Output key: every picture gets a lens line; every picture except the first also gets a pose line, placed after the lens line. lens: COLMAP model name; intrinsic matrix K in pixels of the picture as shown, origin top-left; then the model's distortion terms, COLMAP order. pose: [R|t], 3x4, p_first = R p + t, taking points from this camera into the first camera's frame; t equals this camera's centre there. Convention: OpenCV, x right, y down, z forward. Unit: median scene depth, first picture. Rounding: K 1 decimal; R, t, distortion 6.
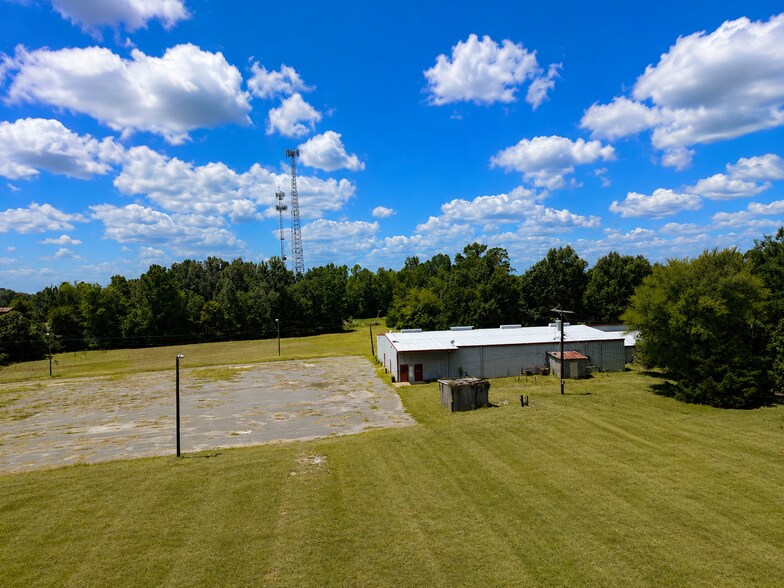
lens RADIAL K [[576.2, 0, 392.0], [0, 576.2, 294.0], [0, 0, 1]] dist [-0.085078, -0.001465]
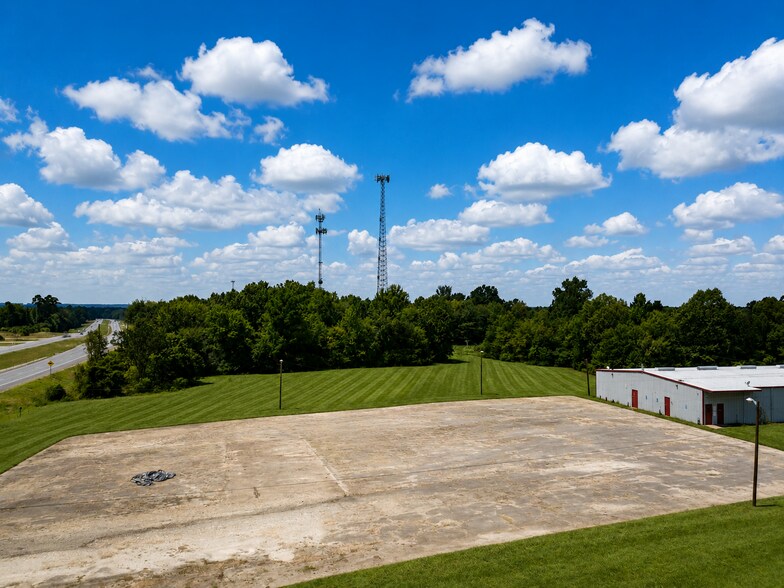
lens RADIAL K [[607.7, 0, 389.6], [0, 607.7, 278.7], [0, 0, 1]] dist [0.001272, -0.000849]
pose [[0.988448, 0.054717, 0.141335, -0.411440], [-0.045093, 0.996497, -0.070424, 0.004024], [-0.144693, 0.063237, 0.987454, 0.021521]]
